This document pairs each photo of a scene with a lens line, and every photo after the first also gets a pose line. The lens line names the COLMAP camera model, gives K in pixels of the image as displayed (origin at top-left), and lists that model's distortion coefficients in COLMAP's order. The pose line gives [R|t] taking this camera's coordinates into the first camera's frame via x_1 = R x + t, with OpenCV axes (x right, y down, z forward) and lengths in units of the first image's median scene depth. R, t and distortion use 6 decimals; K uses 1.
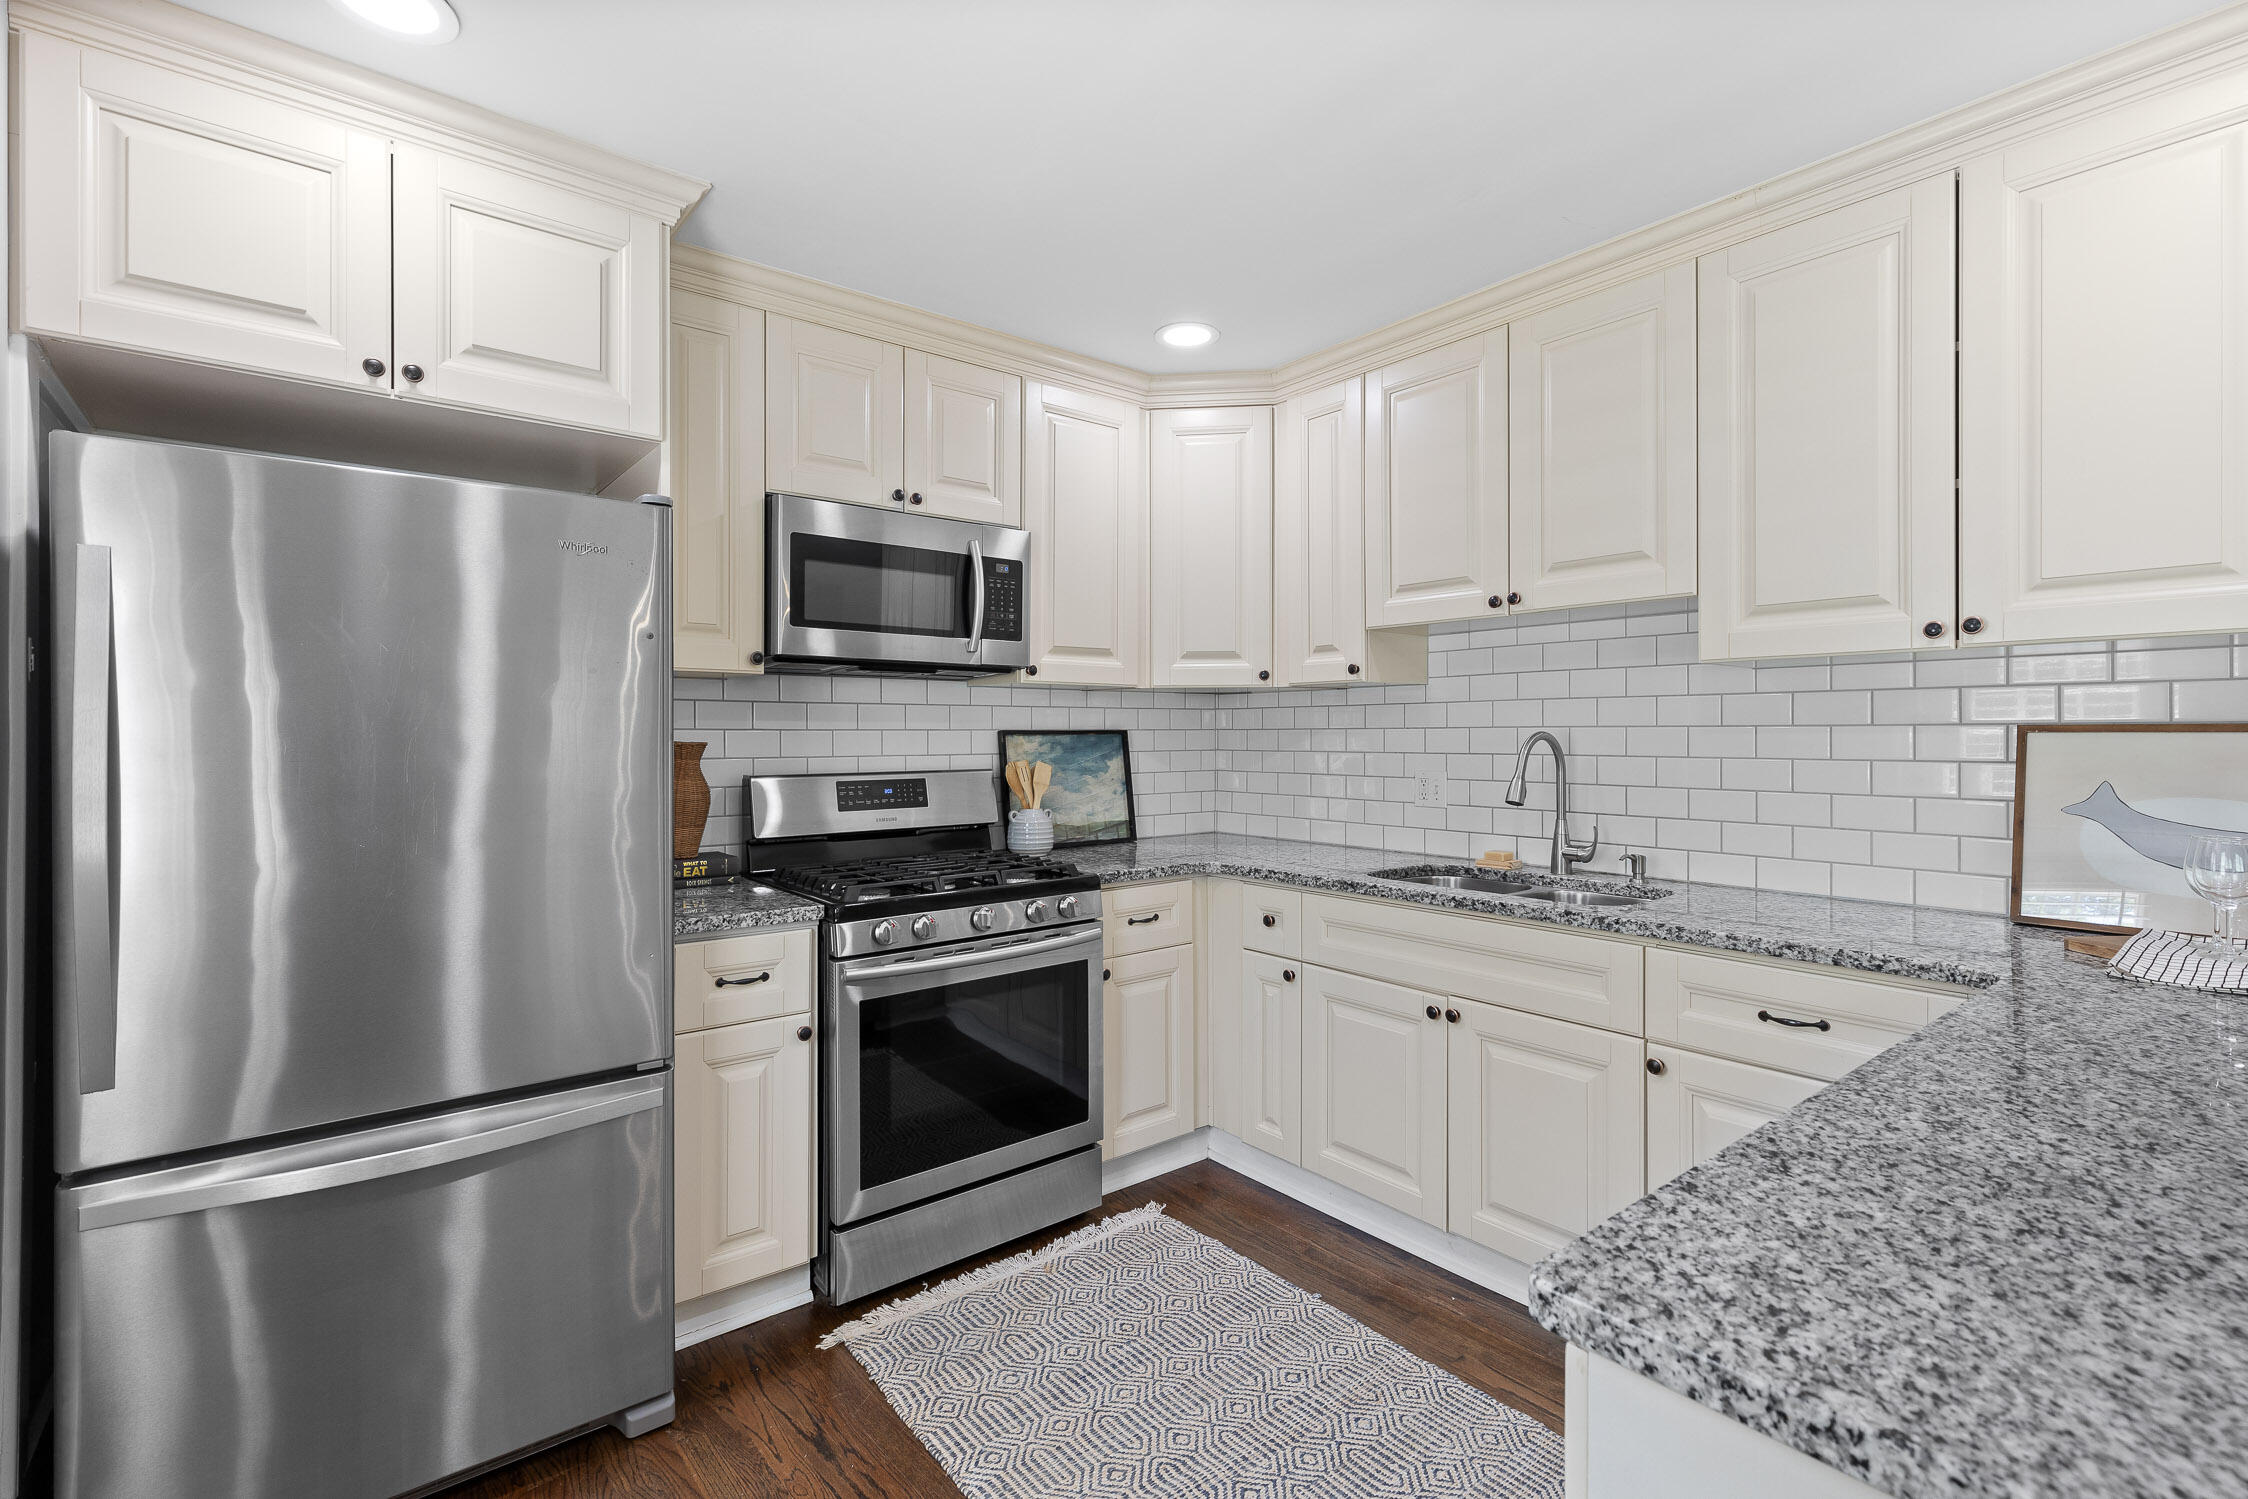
lens RADIAL K [[1010.8, 0, 1113.7], [0, 1010.8, 737.7], [0, 0, 1]] dist [0.003788, -0.000575]
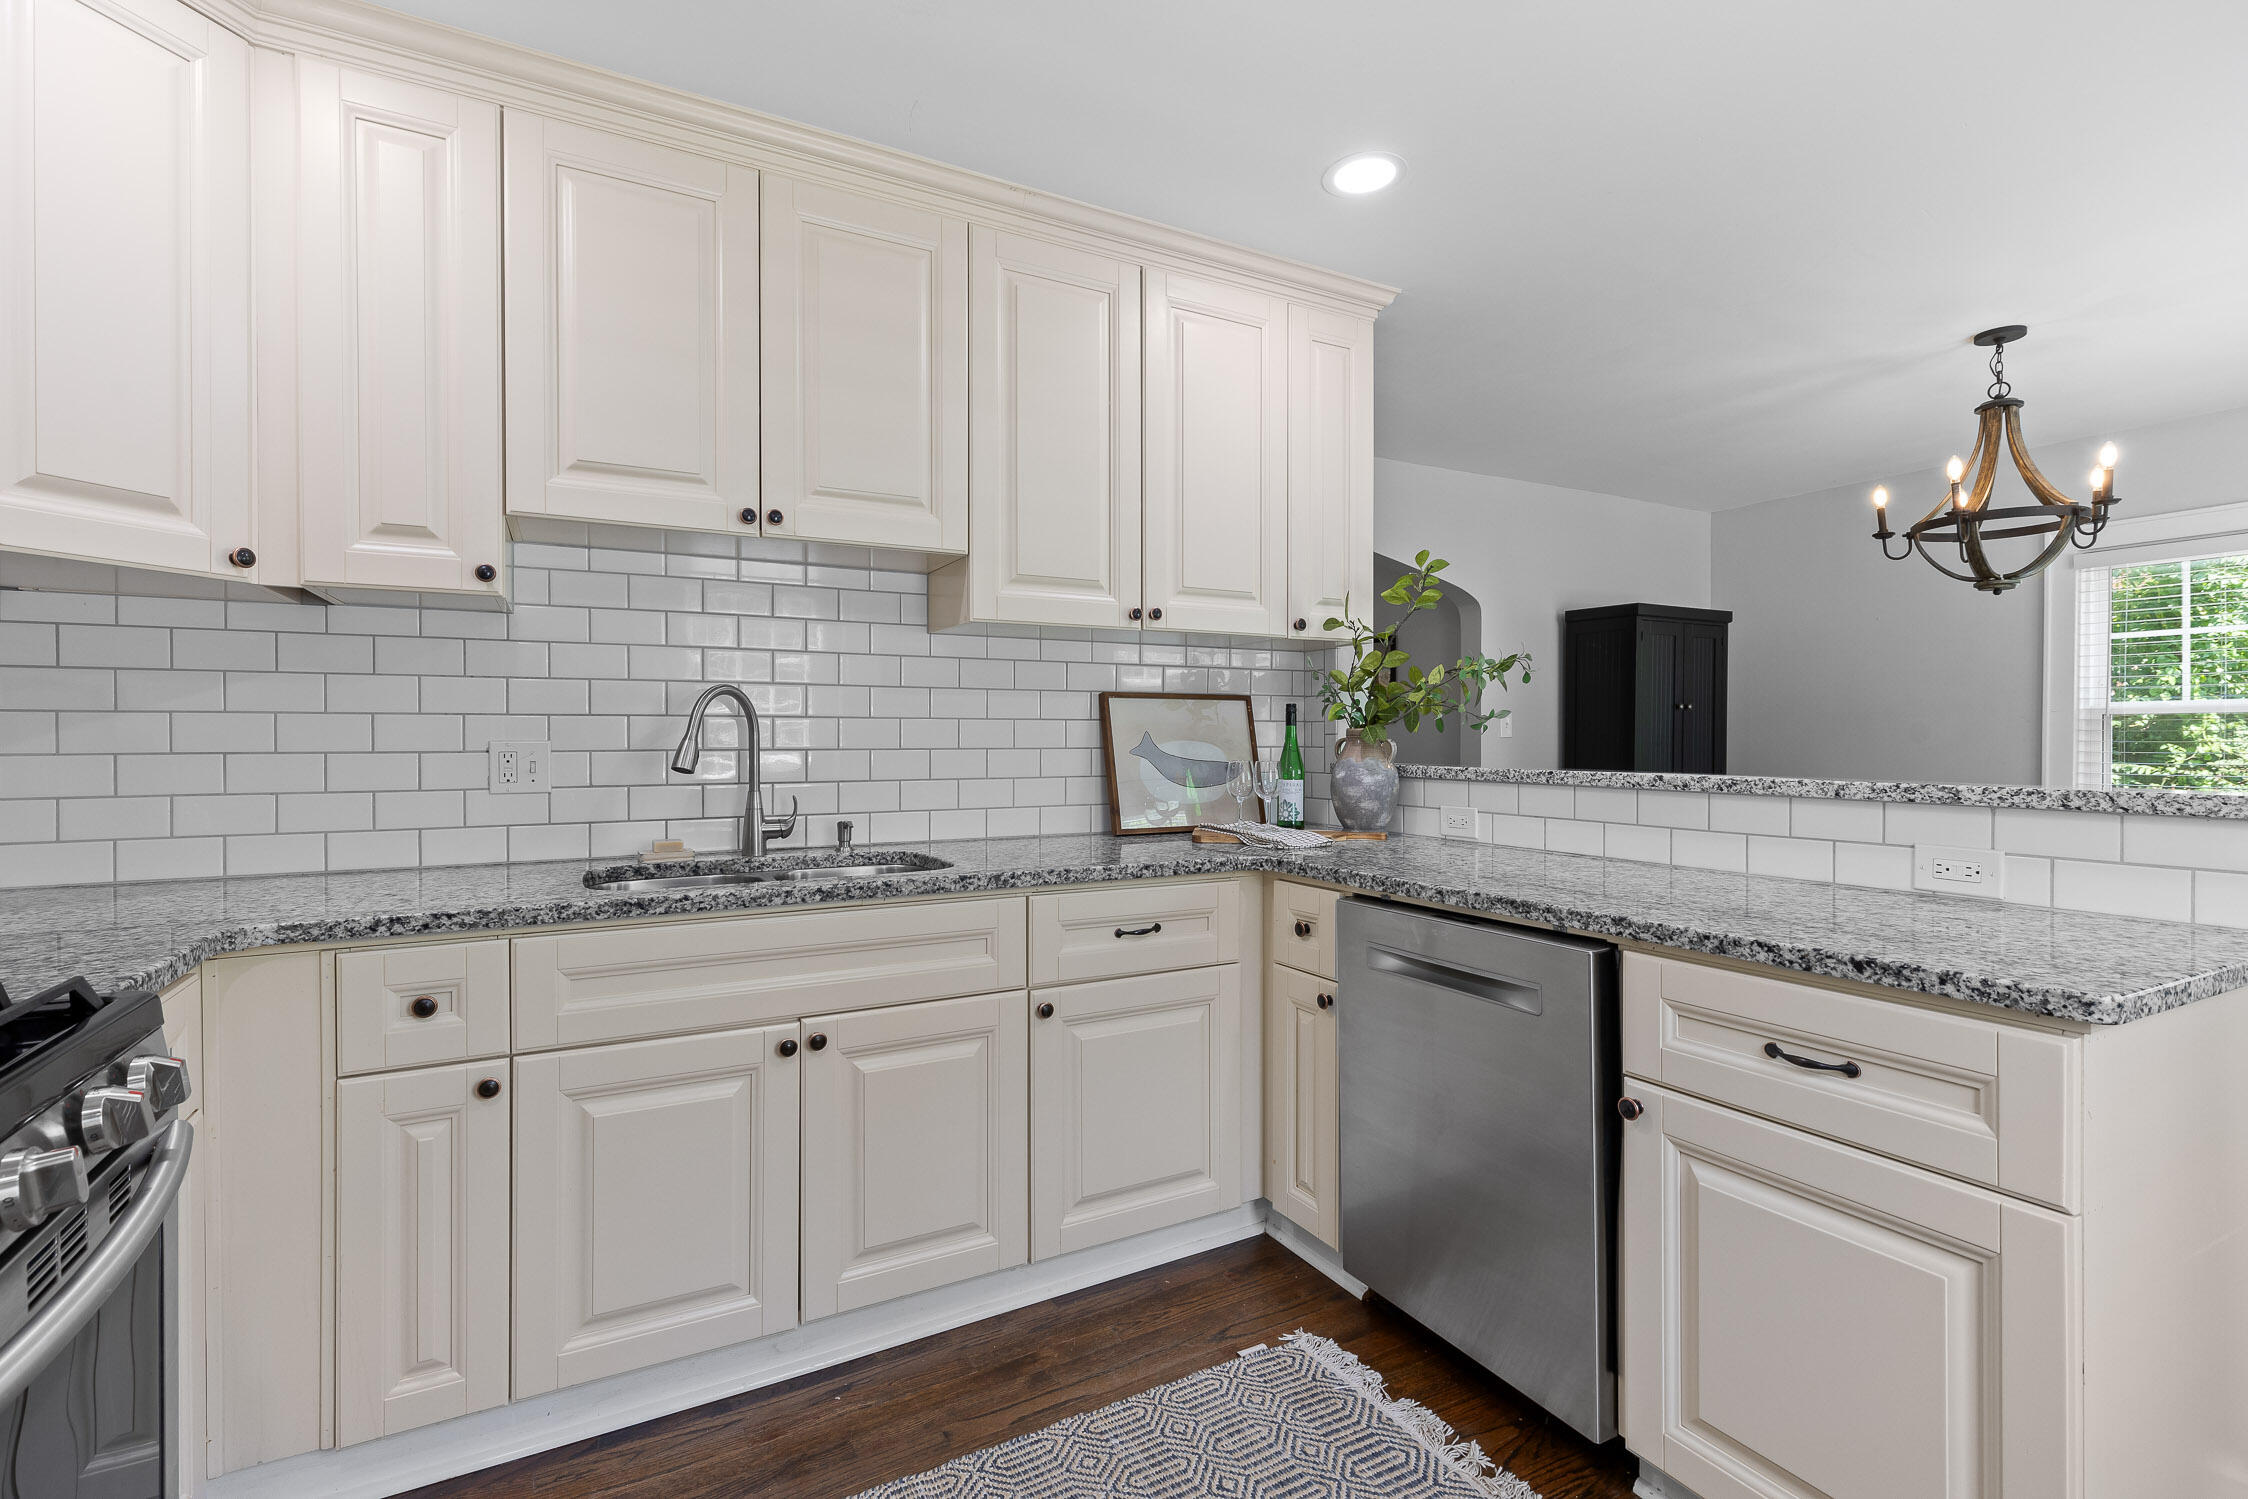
lens RADIAL K [[1020.4, 0, 1124.0], [0, 1020.4, 749.5], [0, 0, 1]] dist [0.000334, 0.000082]
pose [[0.171257, -0.011254, 0.985162, -0.342414], [0.002324, 0.999937, 0.011019, 0.037338], [-0.985224, 0.000402, 0.171272, 0.552886]]
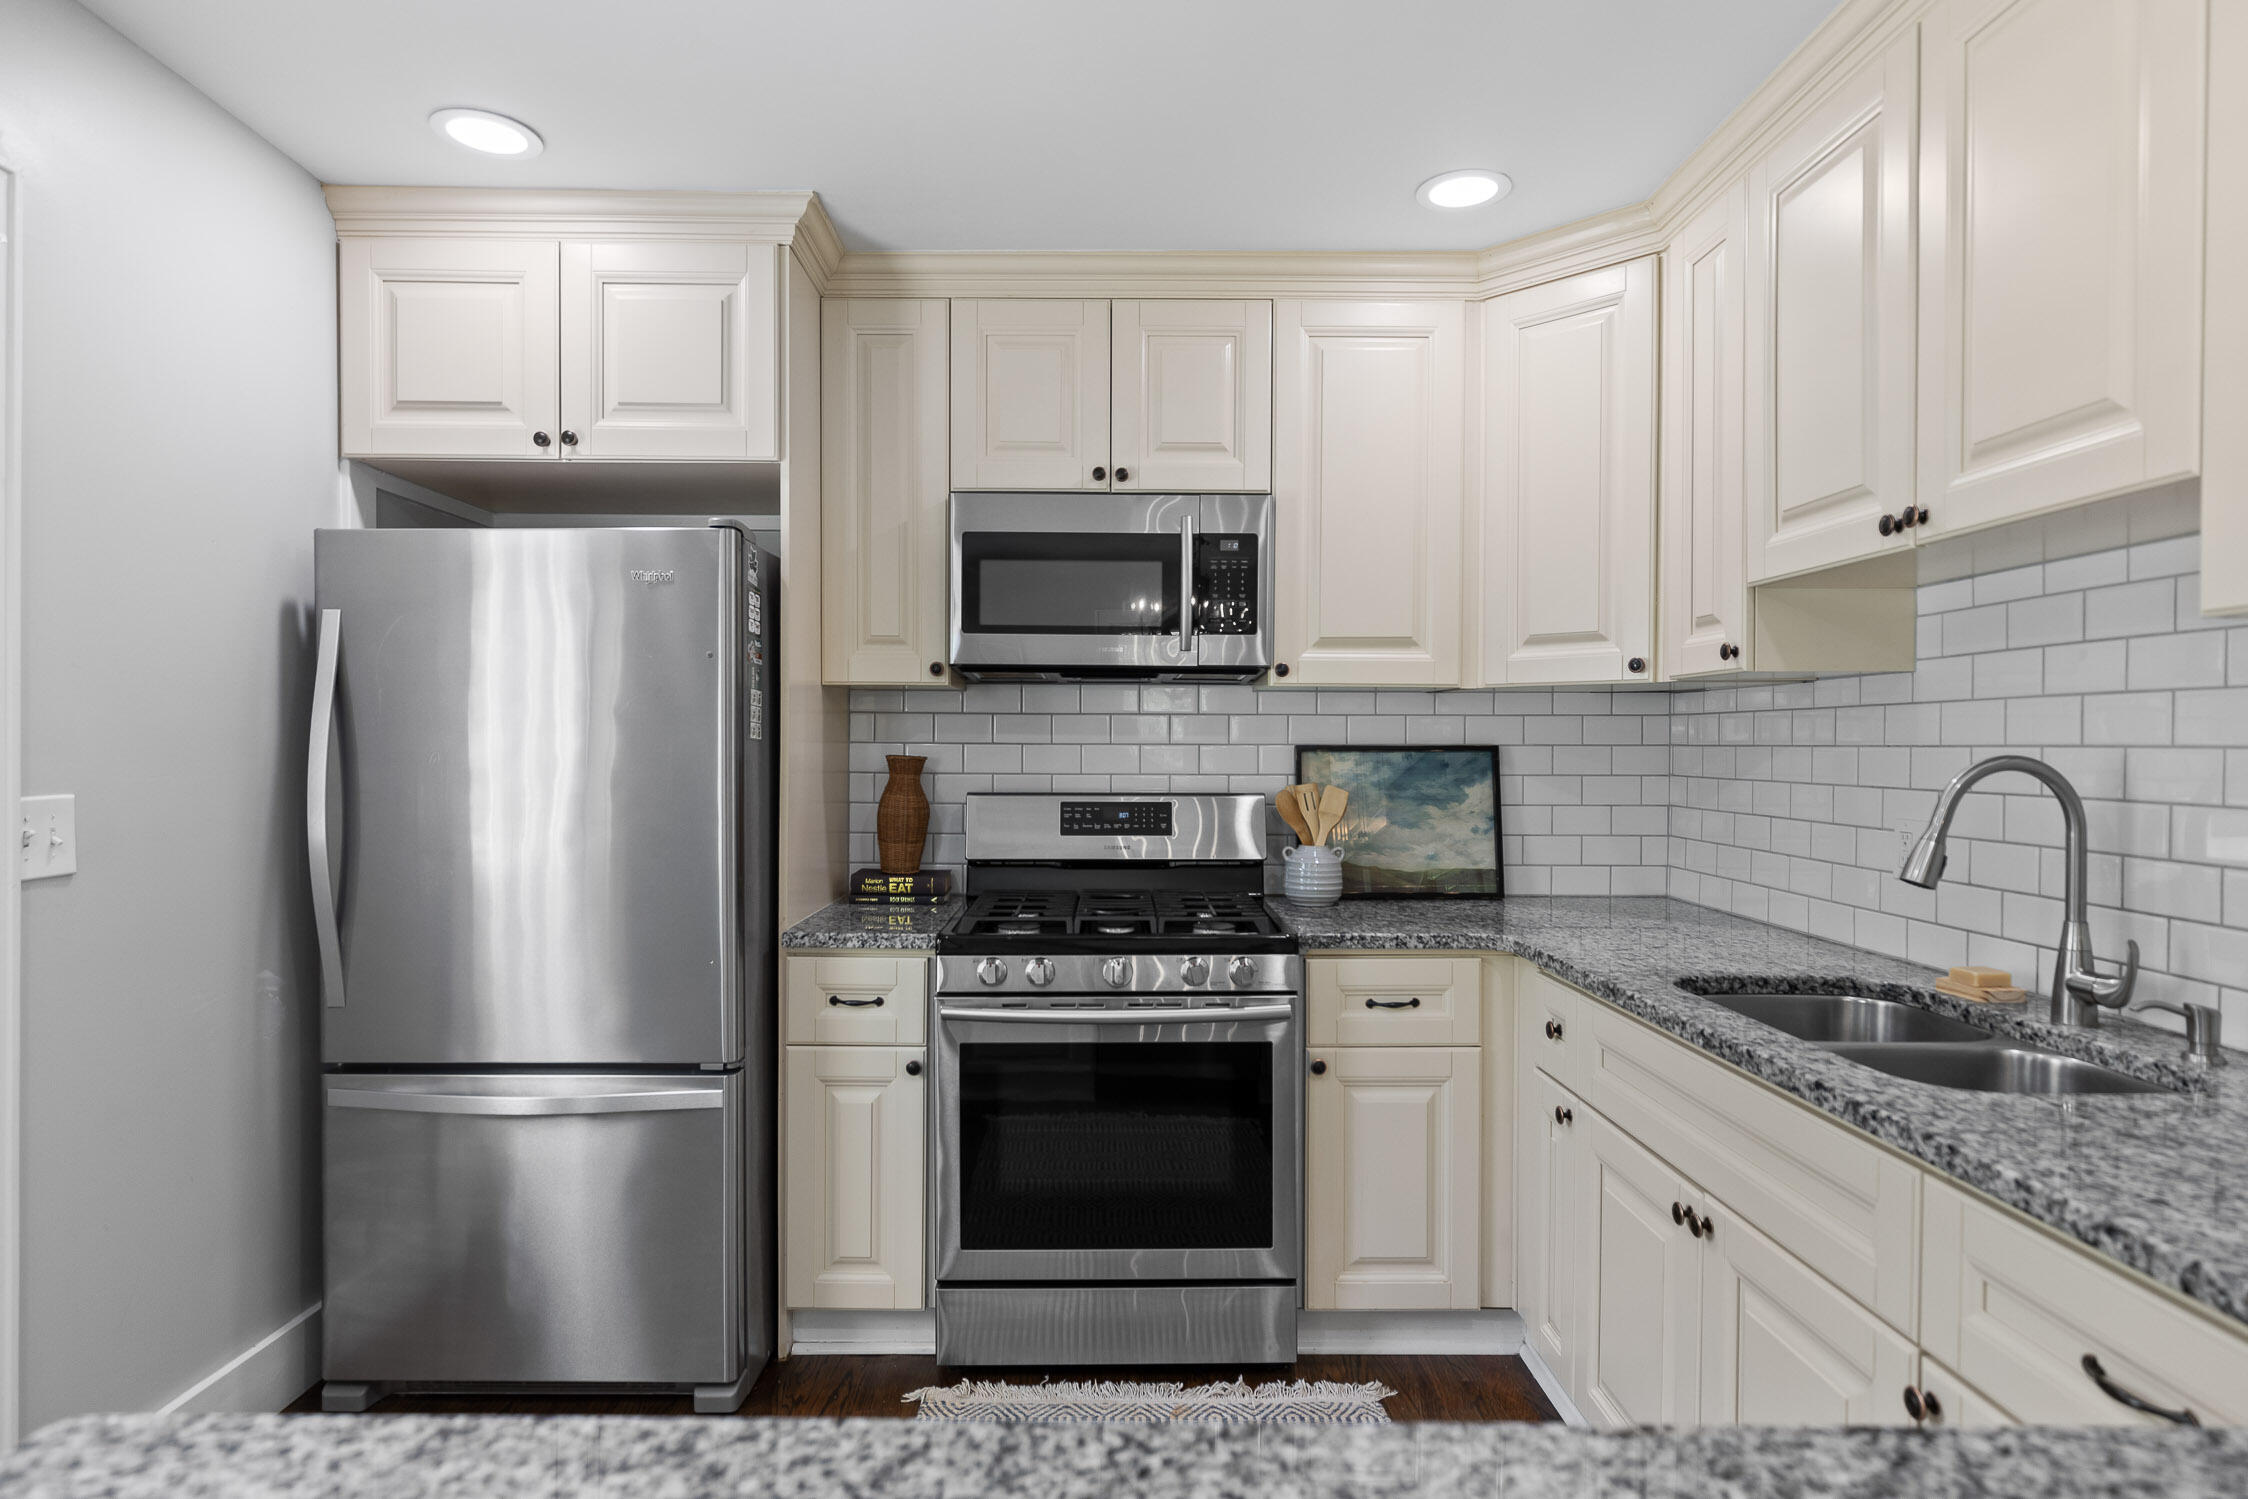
lens RADIAL K [[1202.5, 0, 1112.3], [0, 1202.5, 764.0], [0, 0, 1]] dist [-0.000866, -0.000444]
pose [[0.787062, 0.015788, -0.616672, 0.433082], [-0.007702, 0.999846, 0.015768, -0.007622], [0.616826, -0.007661, 0.787062, 0.194900]]
